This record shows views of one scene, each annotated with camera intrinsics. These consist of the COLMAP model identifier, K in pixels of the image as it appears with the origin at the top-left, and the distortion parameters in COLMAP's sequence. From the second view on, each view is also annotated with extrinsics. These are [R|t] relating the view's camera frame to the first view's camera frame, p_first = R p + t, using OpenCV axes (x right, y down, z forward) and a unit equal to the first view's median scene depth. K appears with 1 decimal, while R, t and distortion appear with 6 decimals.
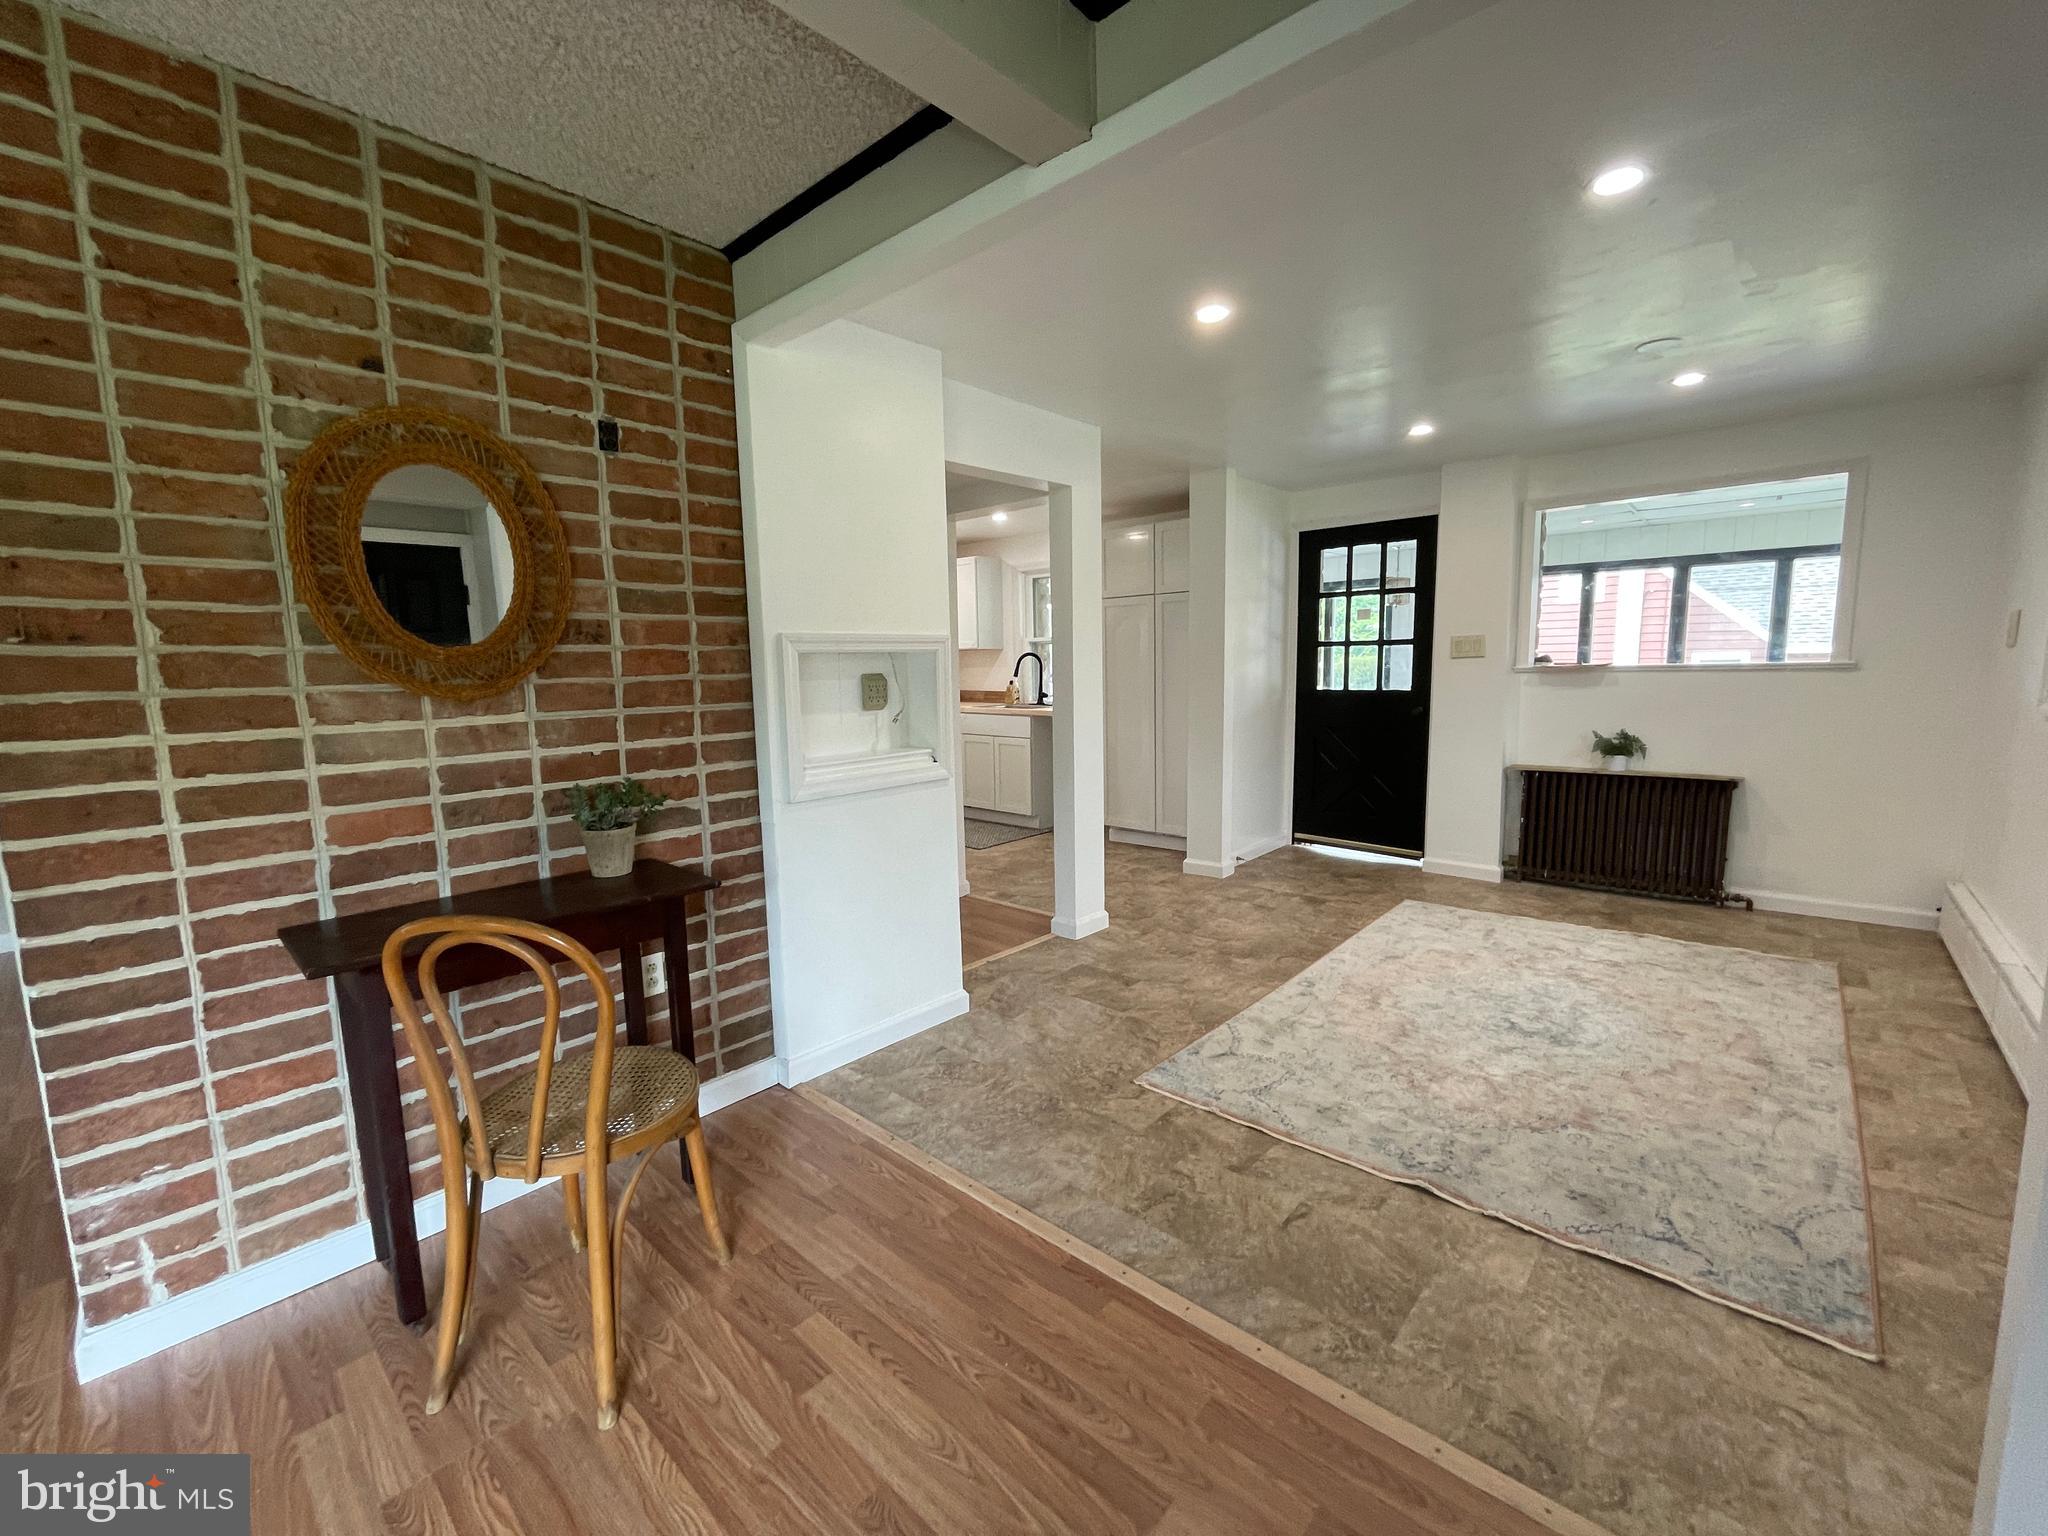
lens RADIAL K [[832.3, 0, 1017.2], [0, 832.3, 763.2], [0, 0, 1]] dist [-0.003659, -0.000247]
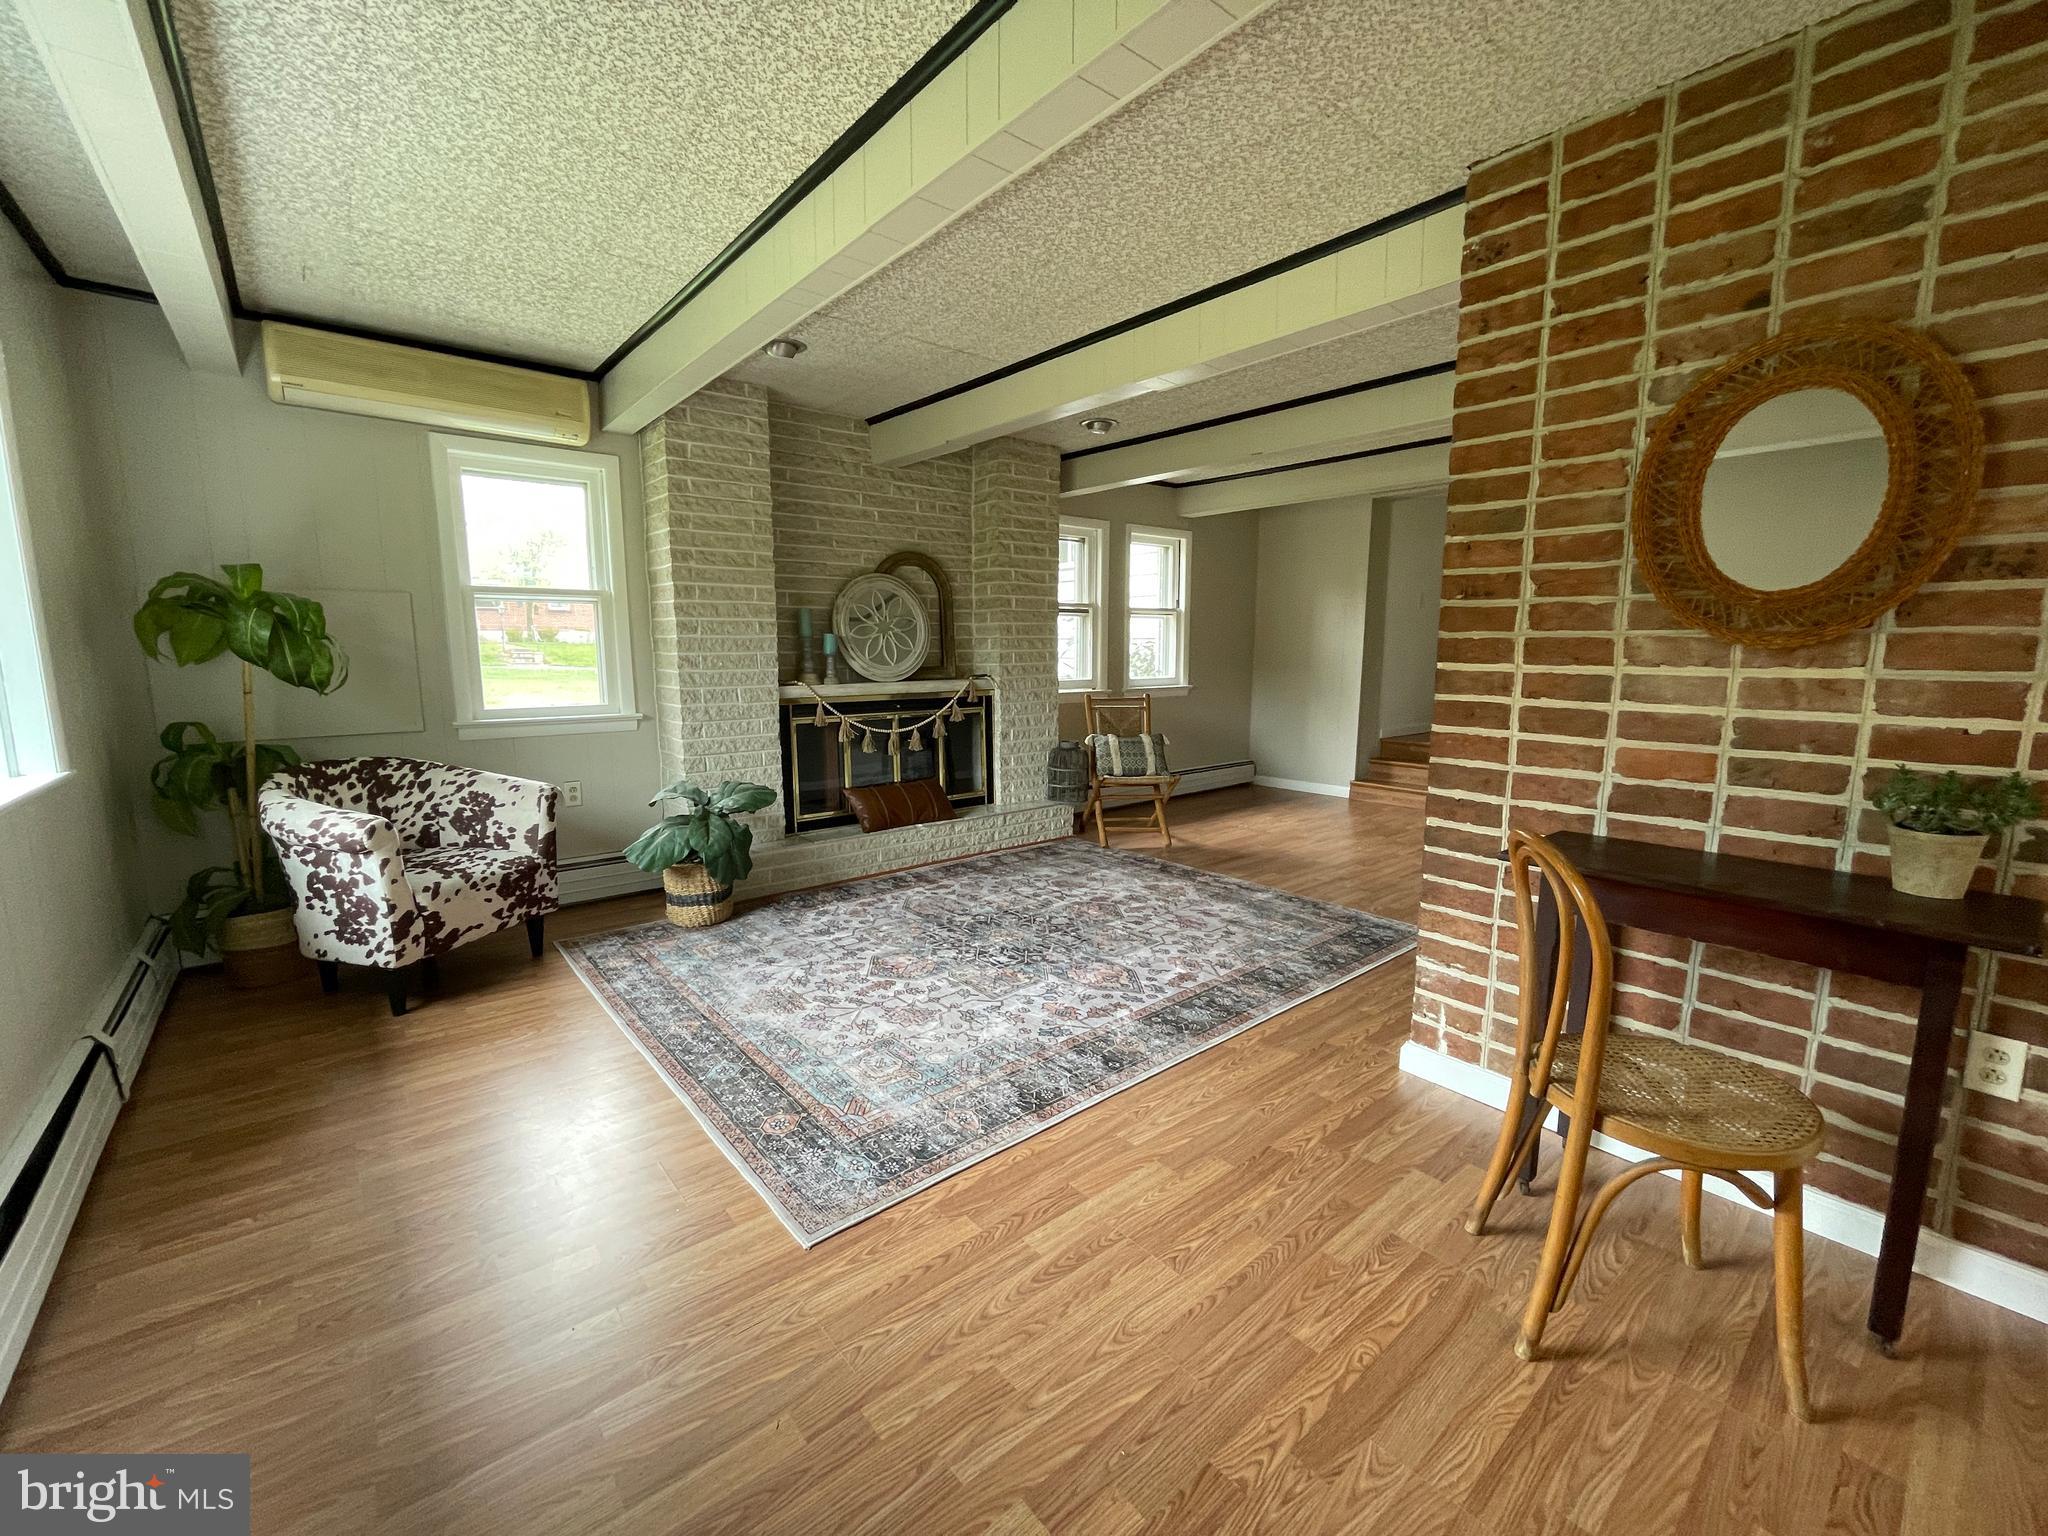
lens RADIAL K [[832.3, 0, 1017.8], [0, 832.3, 761.6], [0, 0, 1]] dist [-0.003659, -0.000247]
pose [[-0.132887, 0.157595, -0.978522, 0.242375], [-0.119464, 0.977533, 0.173659, -0.009471], [0.983905, 0.139975, -0.111074, 0.206083]]
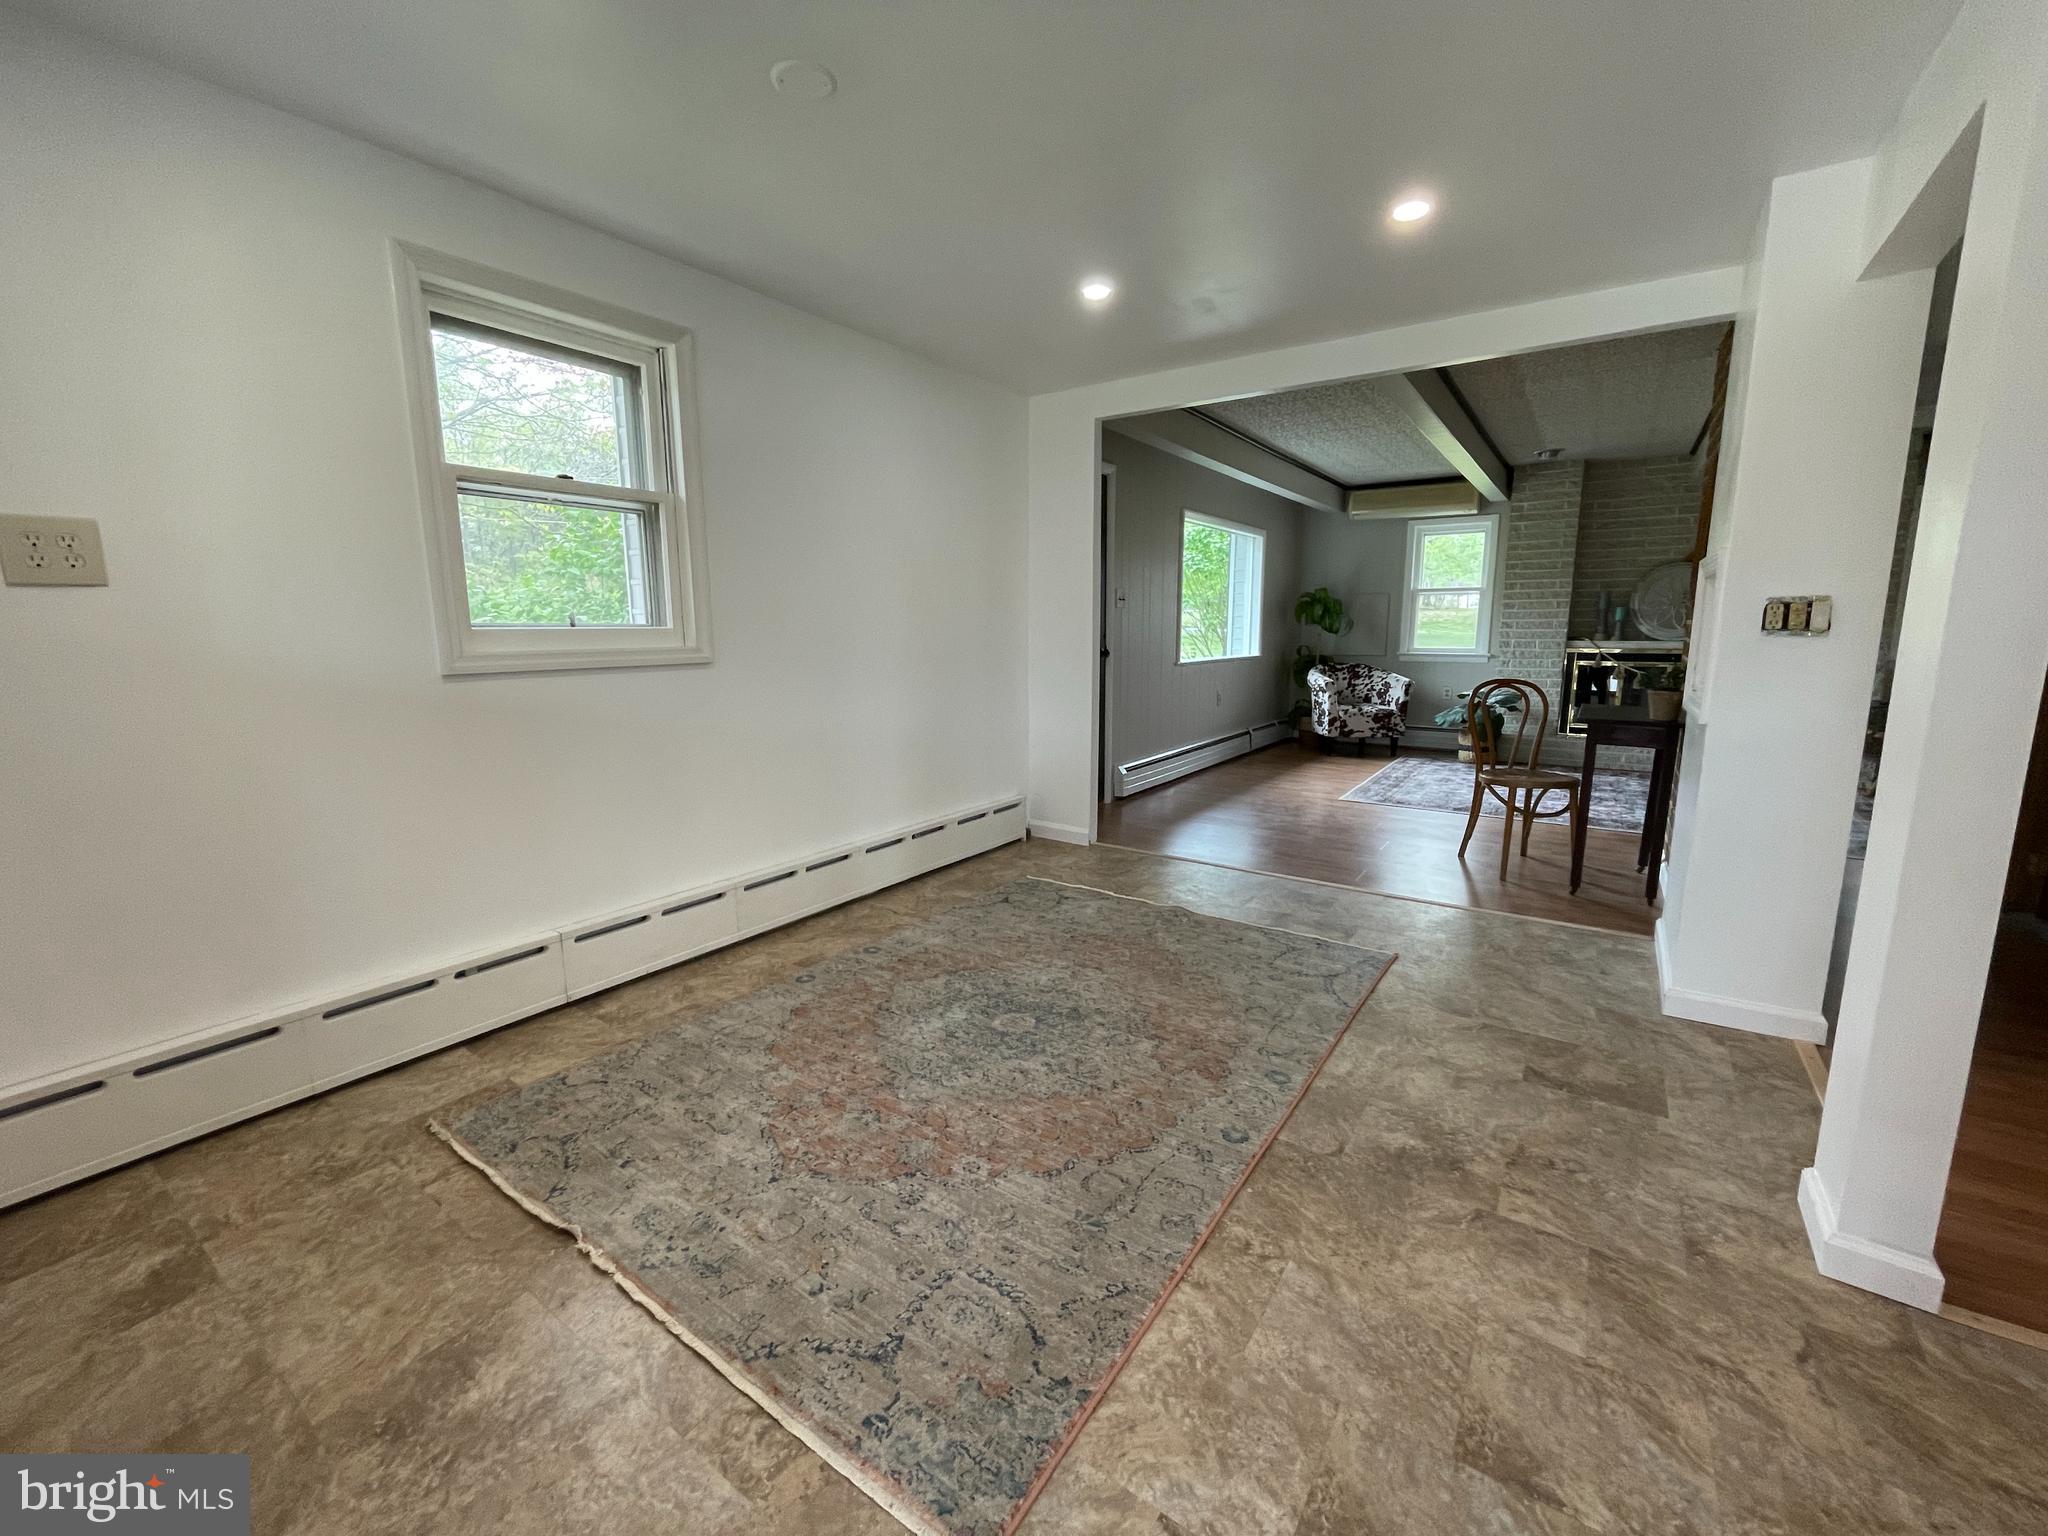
lens RADIAL K [[832.3, 0, 1014.9], [0, 832.3, 773.6], [0, 0, 1]] dist [-0.003659, -0.000247]
pose [[-0.991074, 0.047917, -0.124405, 0.747988], [0.008863, 0.954789, 0.297151, -0.199699], [0.133019, 0.293396, -0.946691, 1.825107]]
